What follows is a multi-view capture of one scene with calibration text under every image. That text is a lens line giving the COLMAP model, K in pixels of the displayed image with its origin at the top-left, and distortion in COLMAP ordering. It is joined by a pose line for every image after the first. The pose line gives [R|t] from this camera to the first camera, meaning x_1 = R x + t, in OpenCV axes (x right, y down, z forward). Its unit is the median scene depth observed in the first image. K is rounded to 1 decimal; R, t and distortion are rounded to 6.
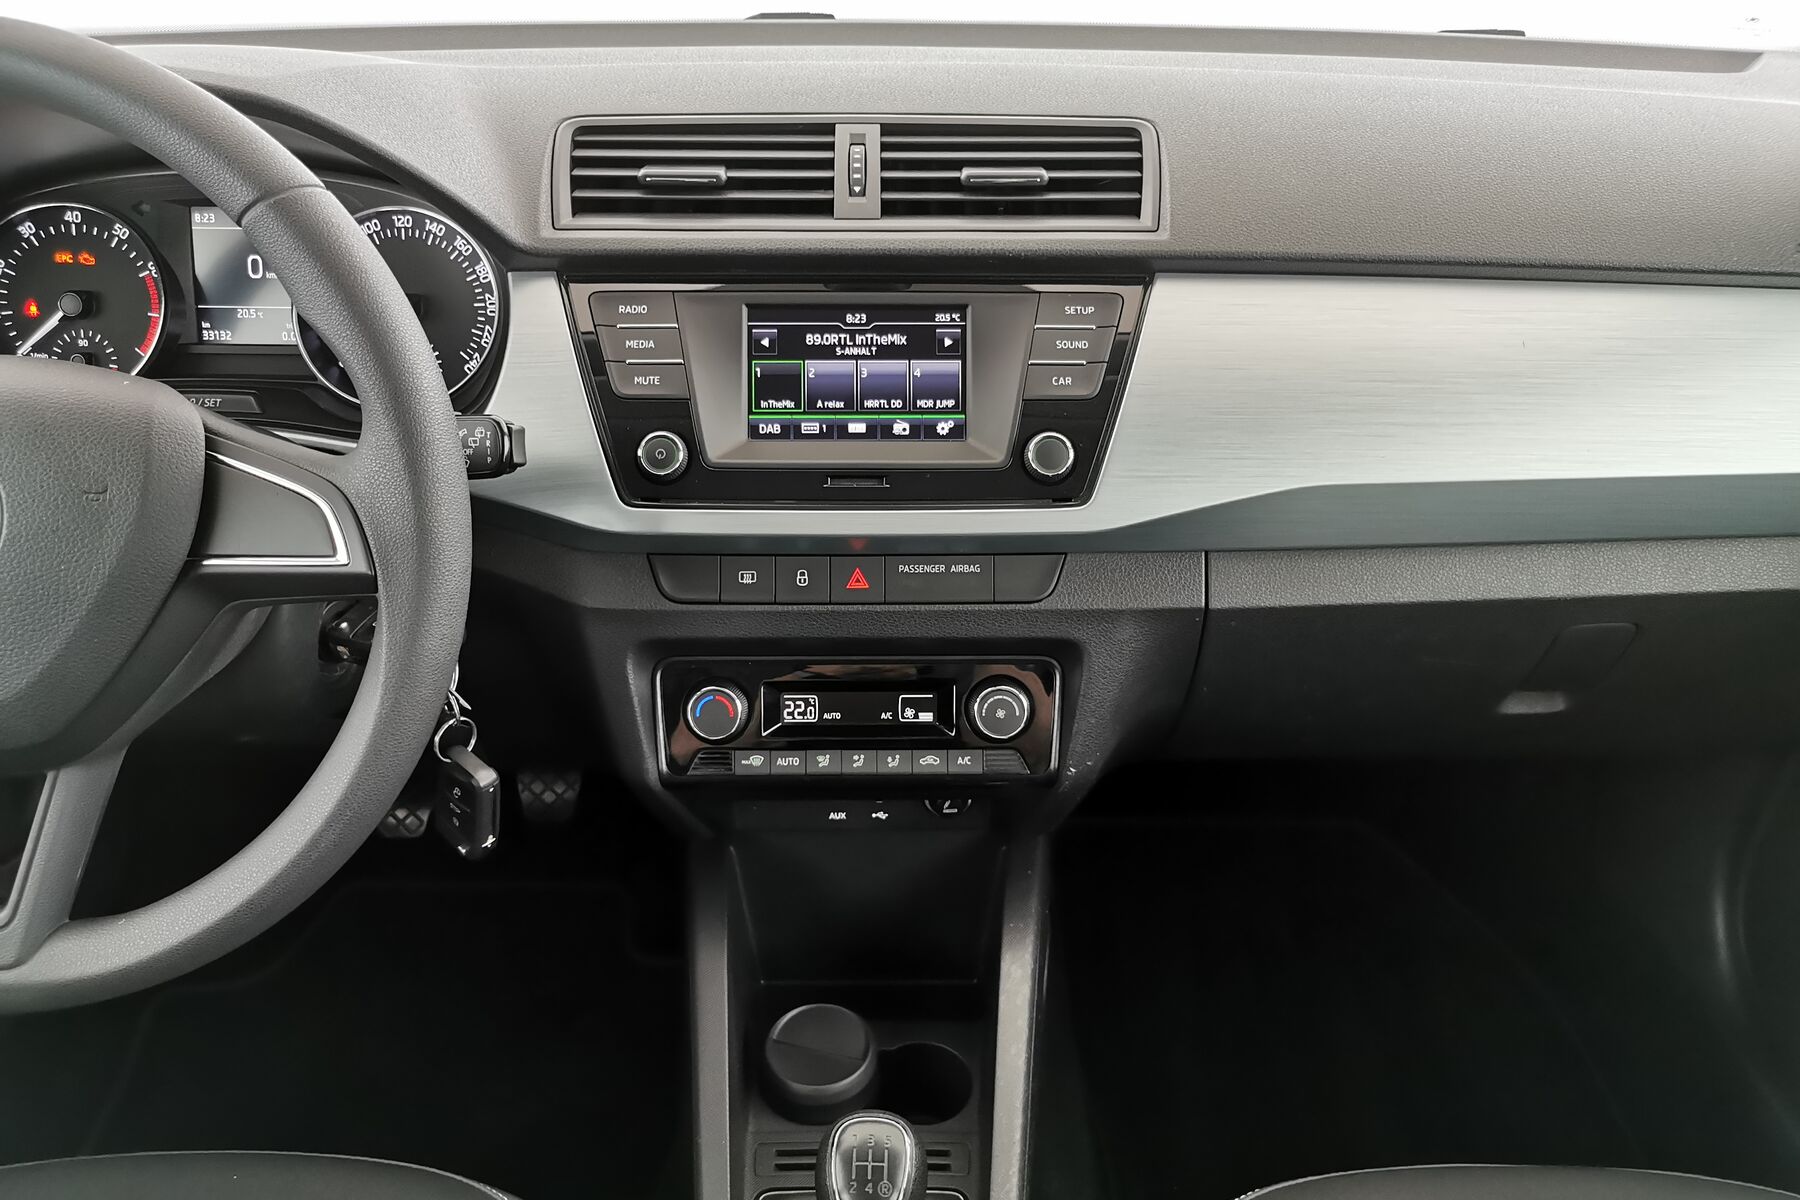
lens RADIAL K [[1437.9, 0, 900.0], [0, 1437.9, 600.0], [0, 0, 1]] dist [0.009523, 0.006412]
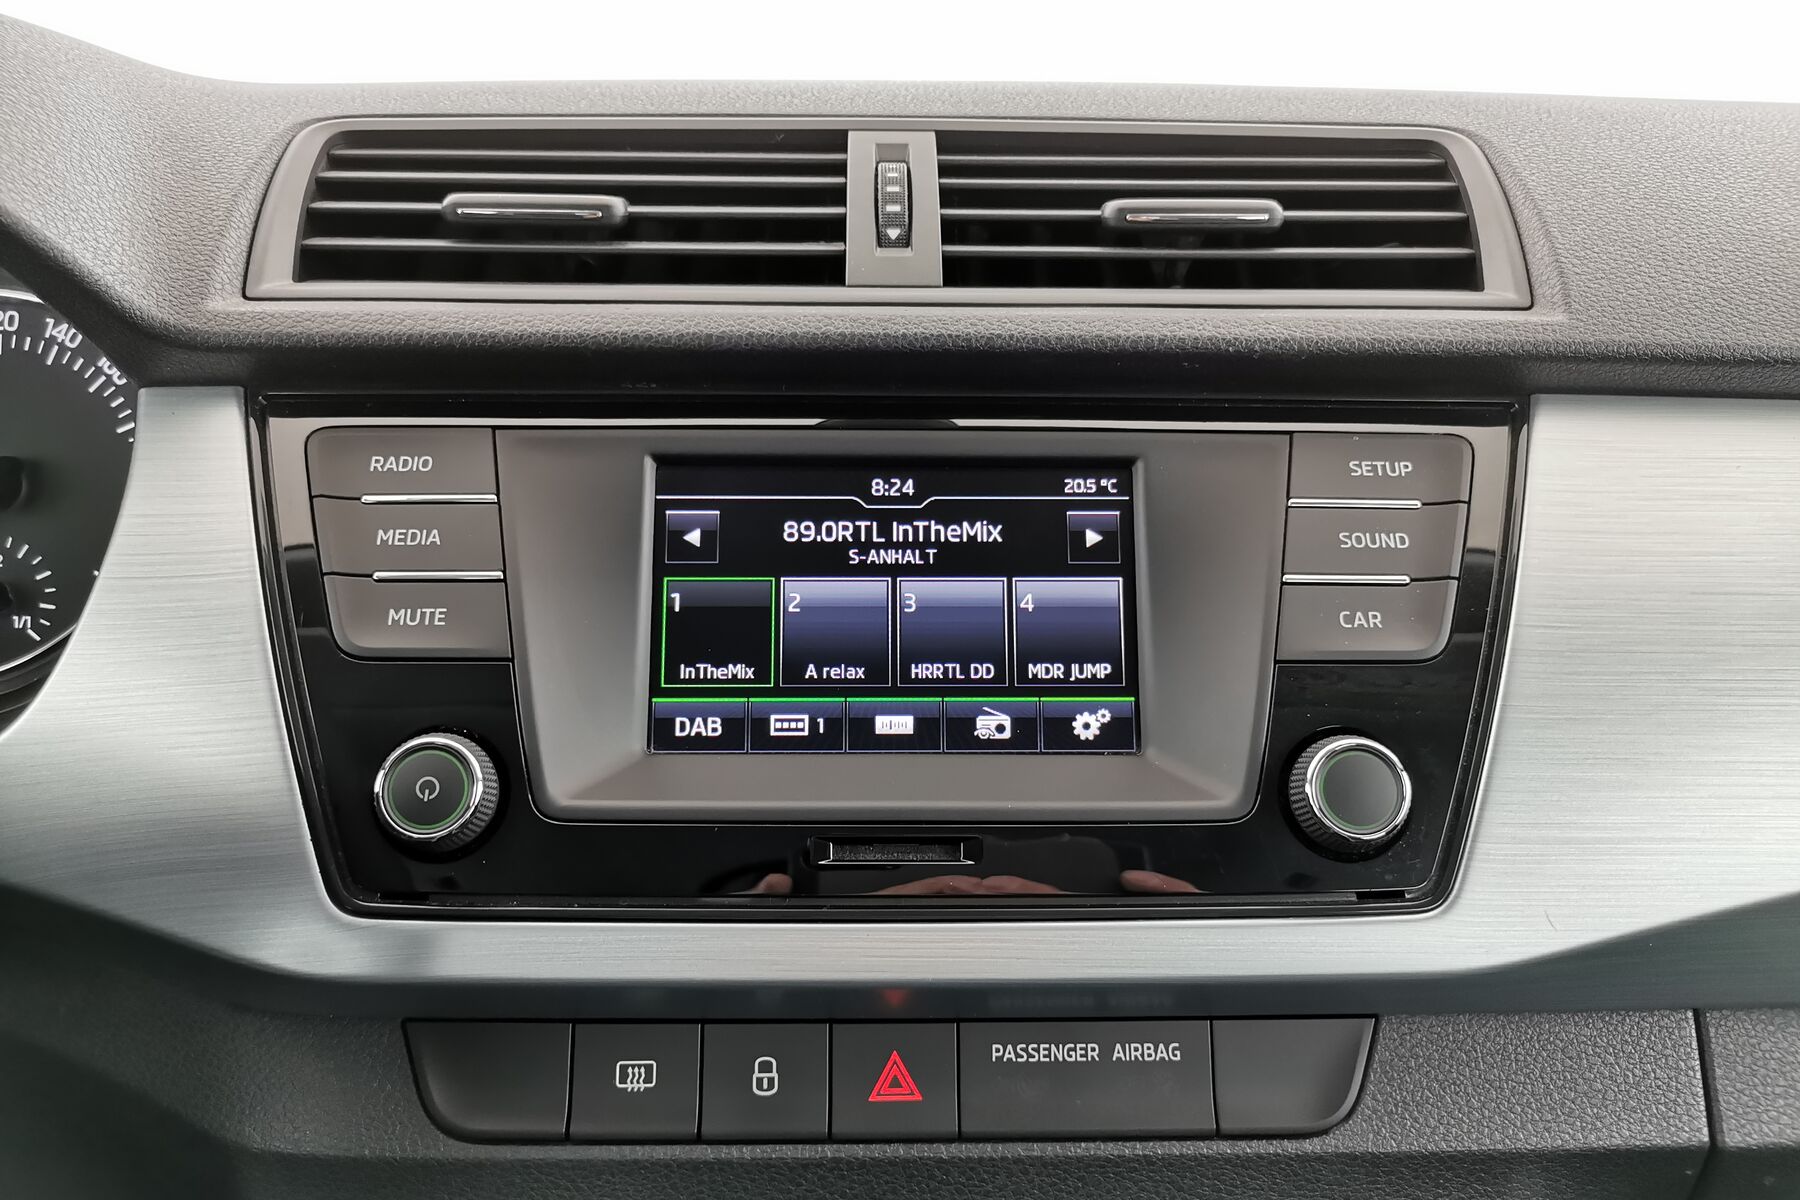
lens RADIAL K [[1437.9, 0, 900.0], [0, 1437.9, 600.0], [0, 0, 1]] dist [0.009523, 0.006412]
pose [[0.999975, 0.001084, 0.006931, -0.031203], [0.000268, 0.981363, -0.192162, -0.071933], [-0.007010, 0.192159, 0.981339, 0.554345]]
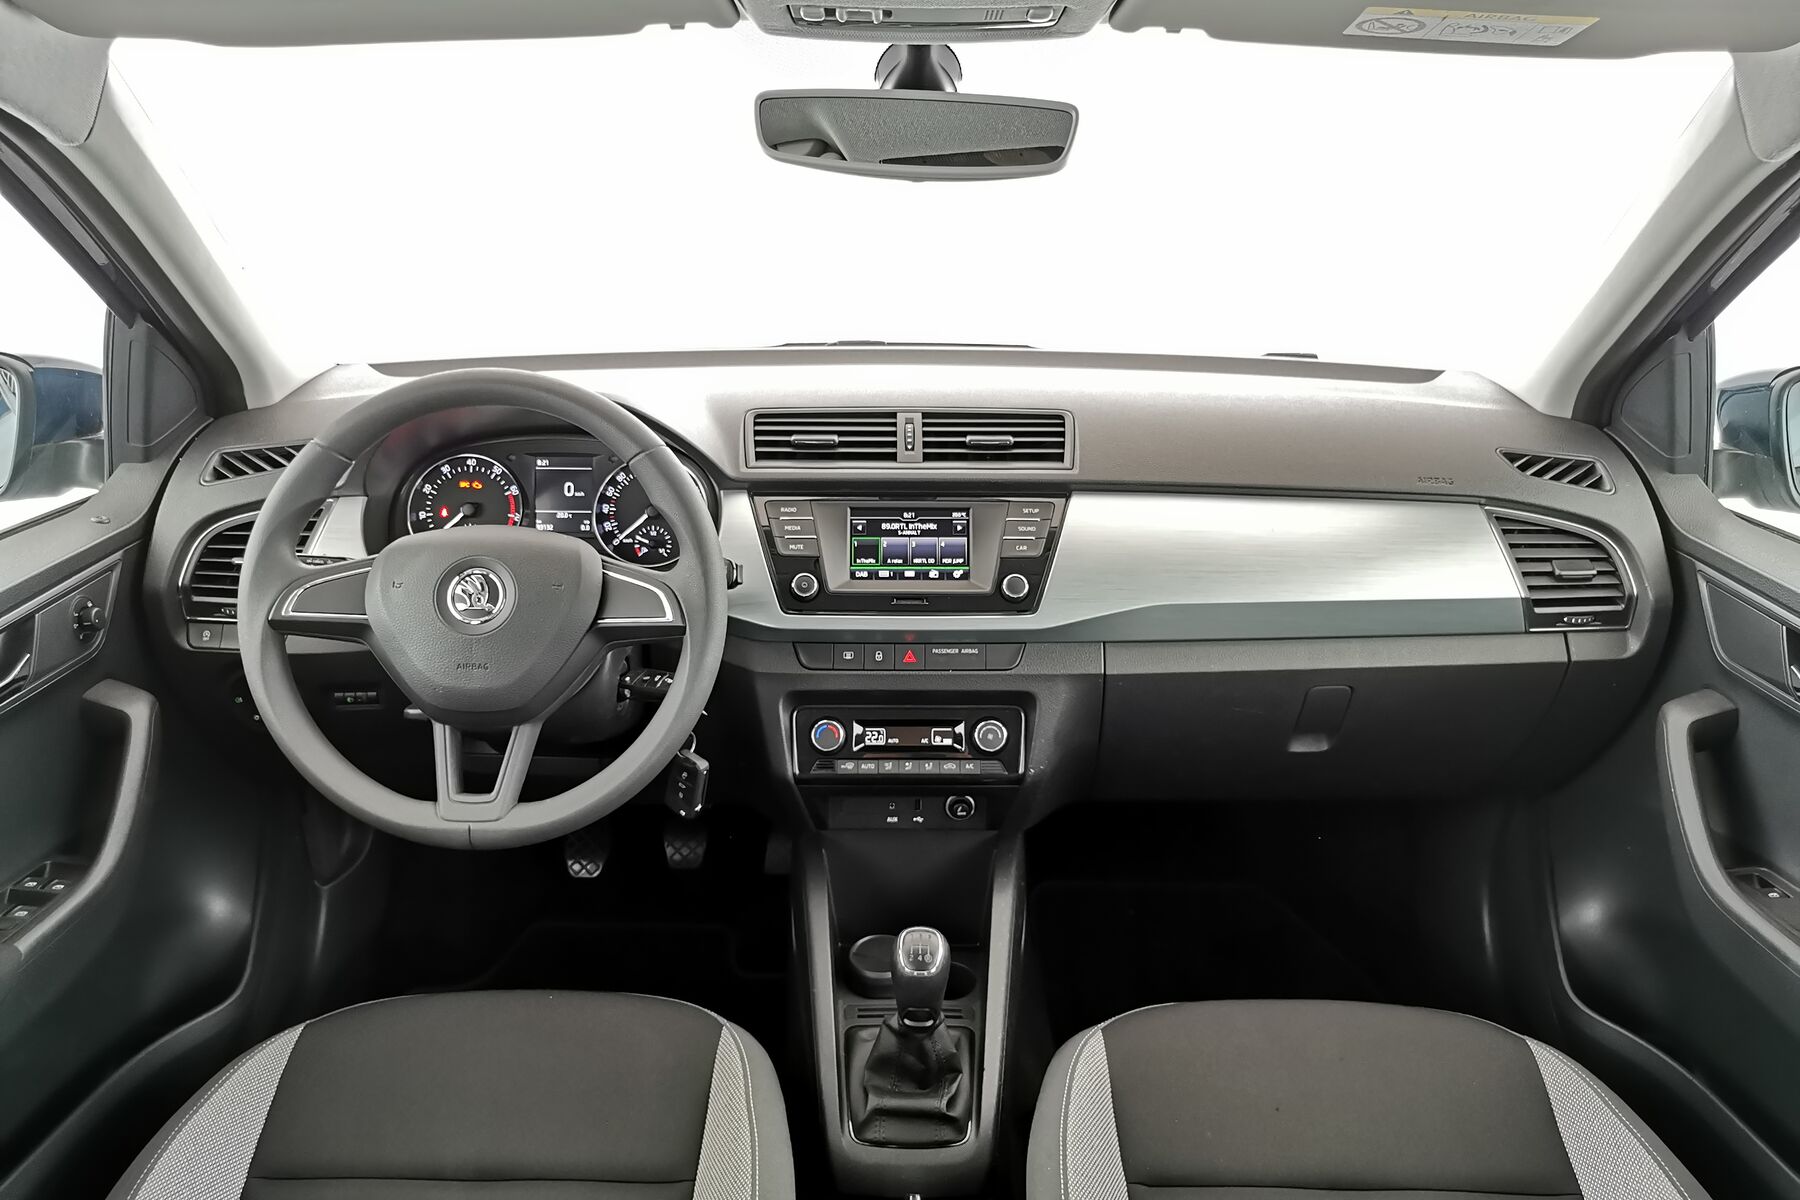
lens RADIAL K [[1437.9, 0, 900.0], [0, 1437.9, 600.0], [0, 0, 1]] dist [0.009523, 0.006412]
pose [[0.999969, 0.001803, -0.007613, -0.028125], [-0.003080, 0.985248, -0.171108, 0.224084], [0.007193, 0.171126, 0.985223, -0.785977]]
